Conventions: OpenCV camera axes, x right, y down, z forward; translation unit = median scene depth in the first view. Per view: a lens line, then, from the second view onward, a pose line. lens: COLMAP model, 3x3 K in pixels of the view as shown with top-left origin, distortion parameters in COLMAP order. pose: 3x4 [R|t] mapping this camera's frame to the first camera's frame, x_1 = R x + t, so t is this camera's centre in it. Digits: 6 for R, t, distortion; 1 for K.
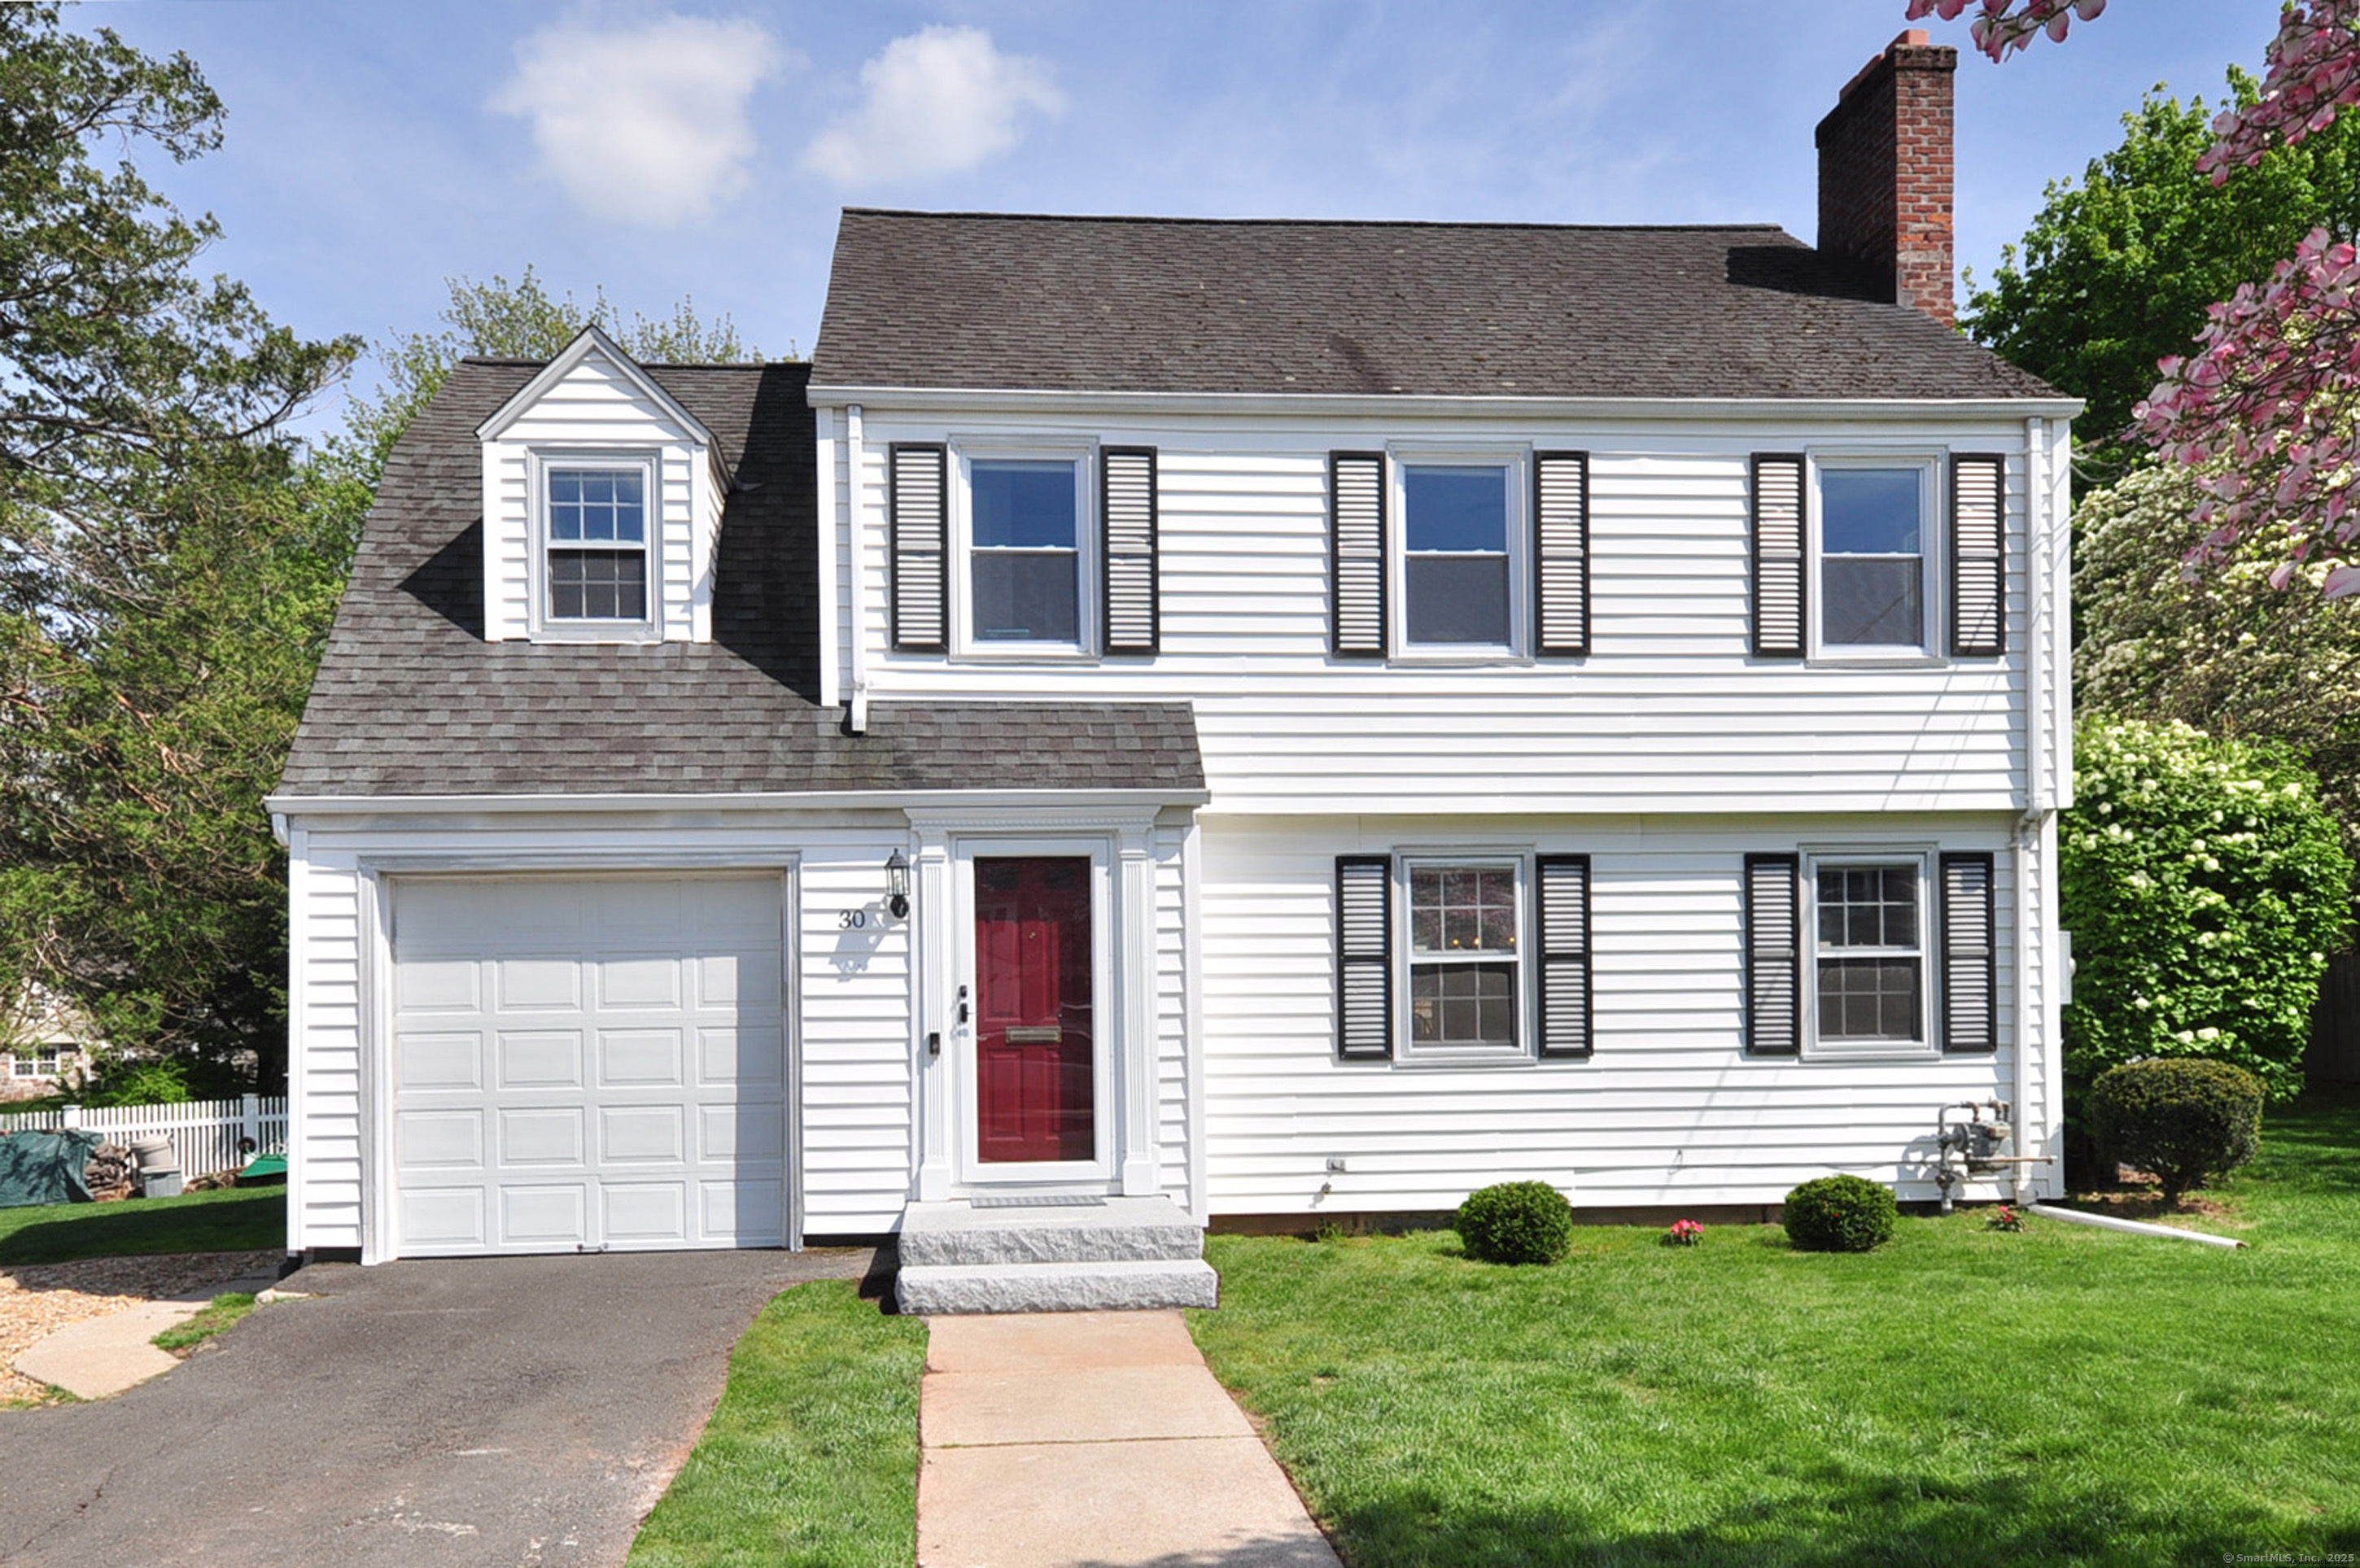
lens RADIAL K [[1752.0, 0, 1066.1], [0, 1752.0, 1018.7], [0, 0, 1]] dist [0.003008, 0.028192]
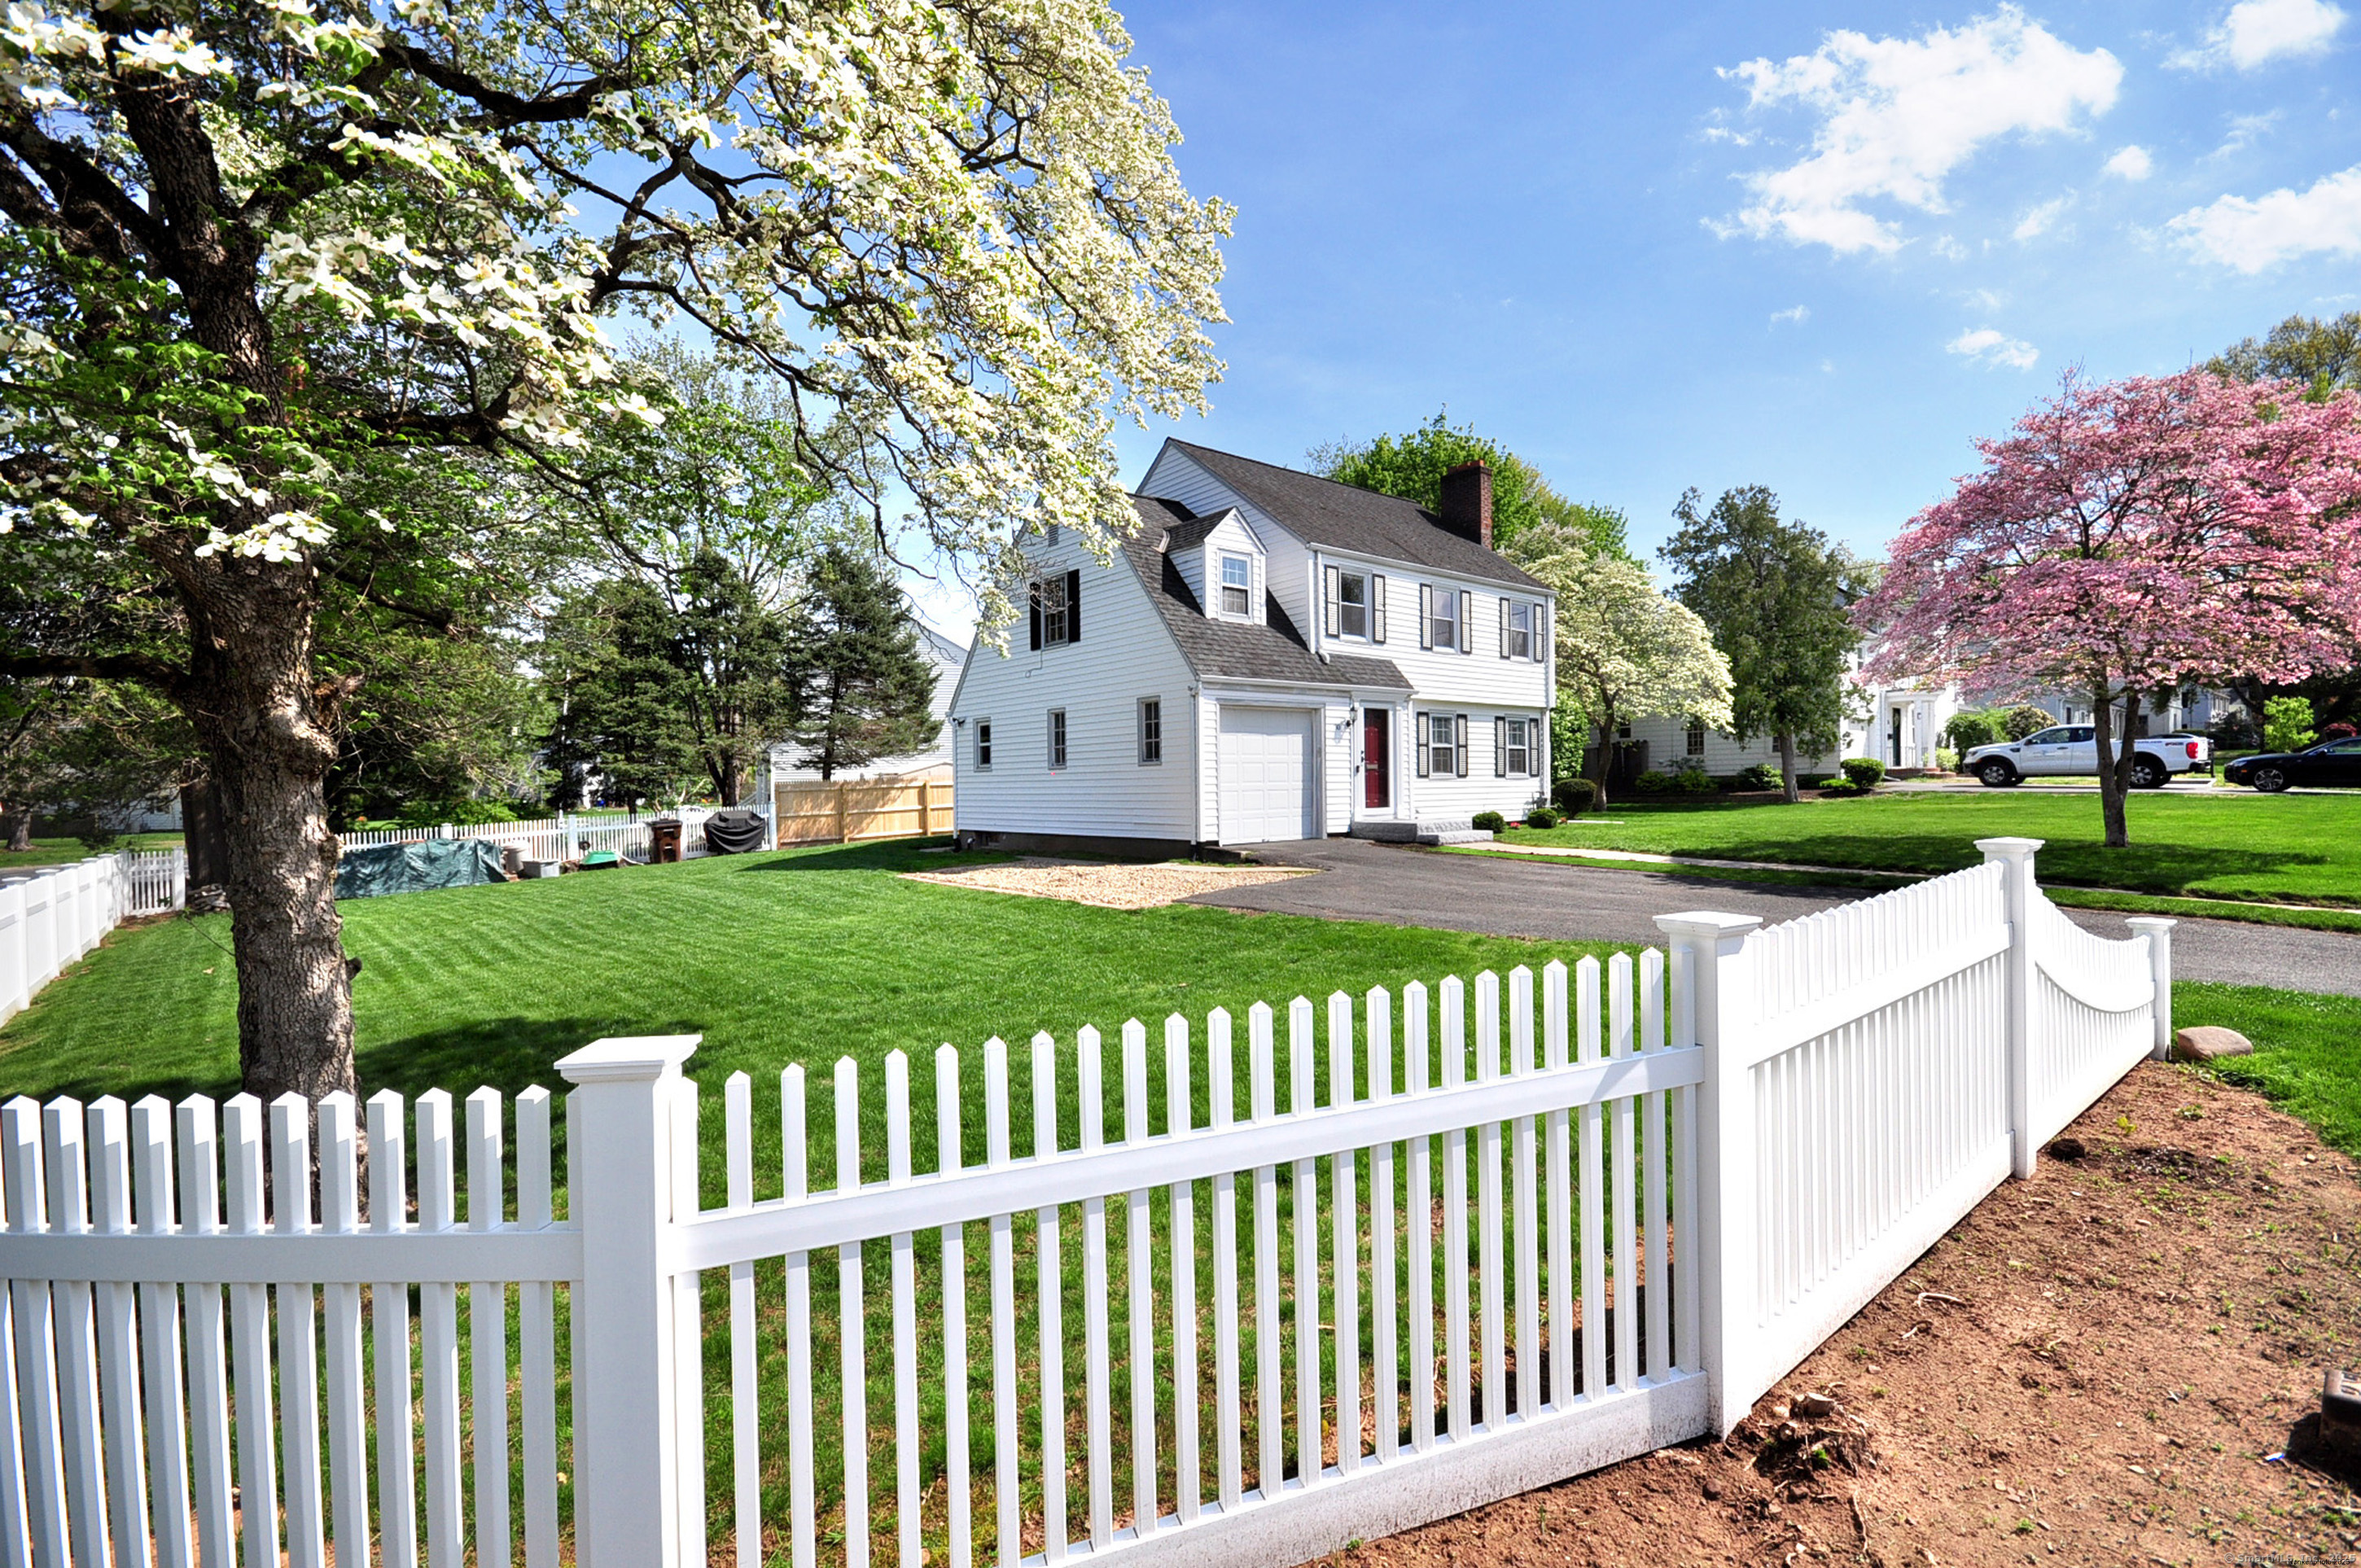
lens RADIAL K [[1035.0, 0, 1189.0], [0, 1035.0, 800.0], [0, 0, 1]] dist [-0.001159, -0.000202]
pose [[0.815650, -0.006240, 0.578512, -1.247541], [0.001498, 0.999961, 0.008675, 0.047686], [-0.578544, -0.006210, 0.815628, -0.271530]]
